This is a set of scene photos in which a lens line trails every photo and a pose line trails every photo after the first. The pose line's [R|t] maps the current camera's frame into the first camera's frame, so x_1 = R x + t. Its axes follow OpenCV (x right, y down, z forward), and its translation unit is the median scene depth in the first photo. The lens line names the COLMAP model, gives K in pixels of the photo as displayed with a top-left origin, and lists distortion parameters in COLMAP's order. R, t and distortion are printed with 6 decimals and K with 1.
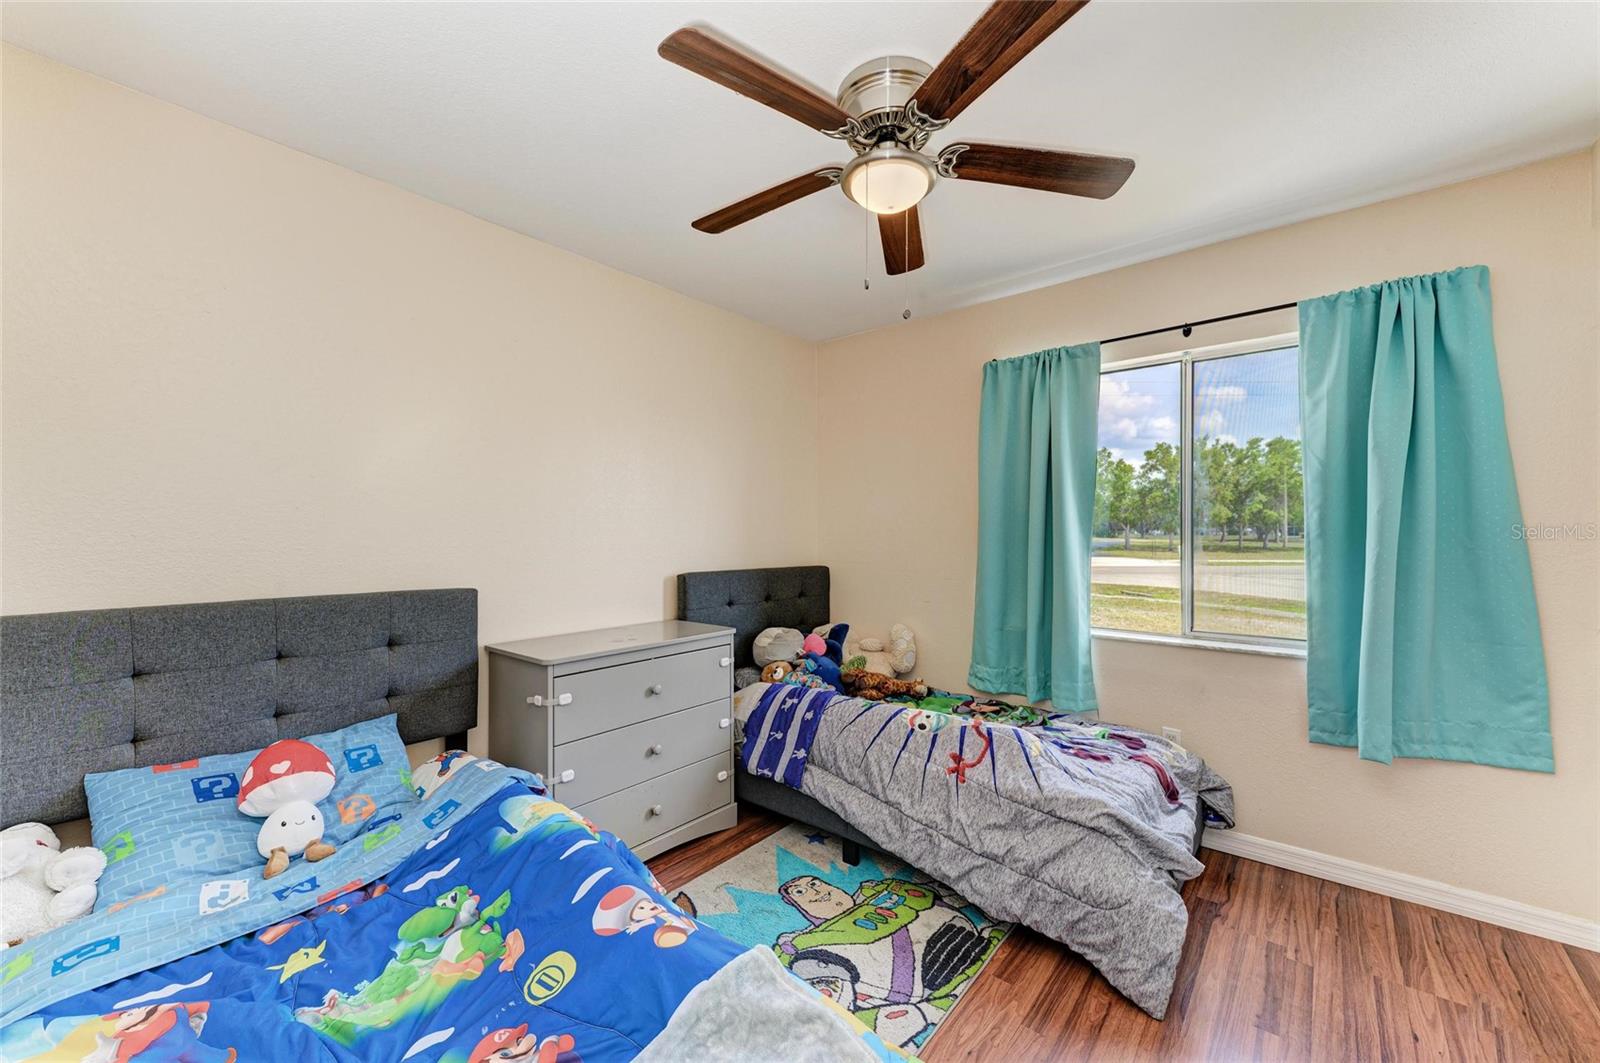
lens RADIAL K [[637.1, 0, 803.0], [0, 637.1, 531.5], [0, 0, 1]] dist [0.014345, -0.002637]
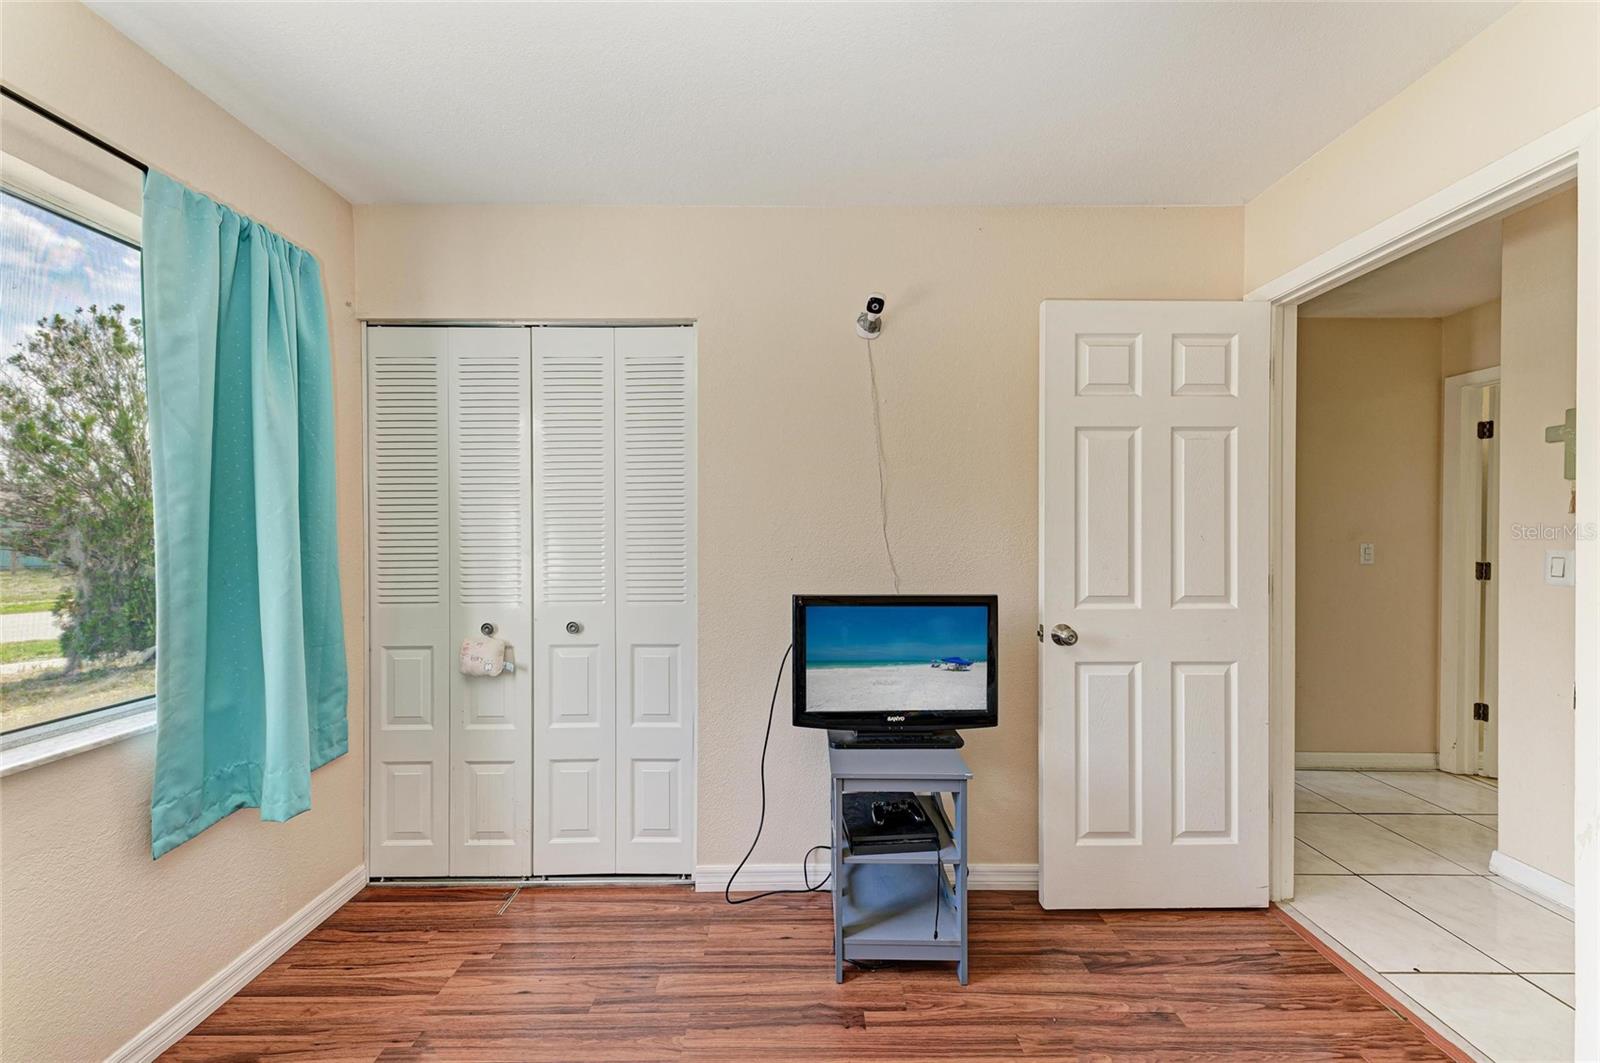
lens RADIAL K [[553.4, 0, 800.7], [0, 553.4, 538.5], [0, 0, 1]] dist [-0.003480, -0.000065]
pose [[-0.629718, -0.004409, 0.776811, -0.051097], [0.009245, 0.999871, 0.013170, 0.003256], [-0.776769, 0.015475, -0.629596, 0.860952]]
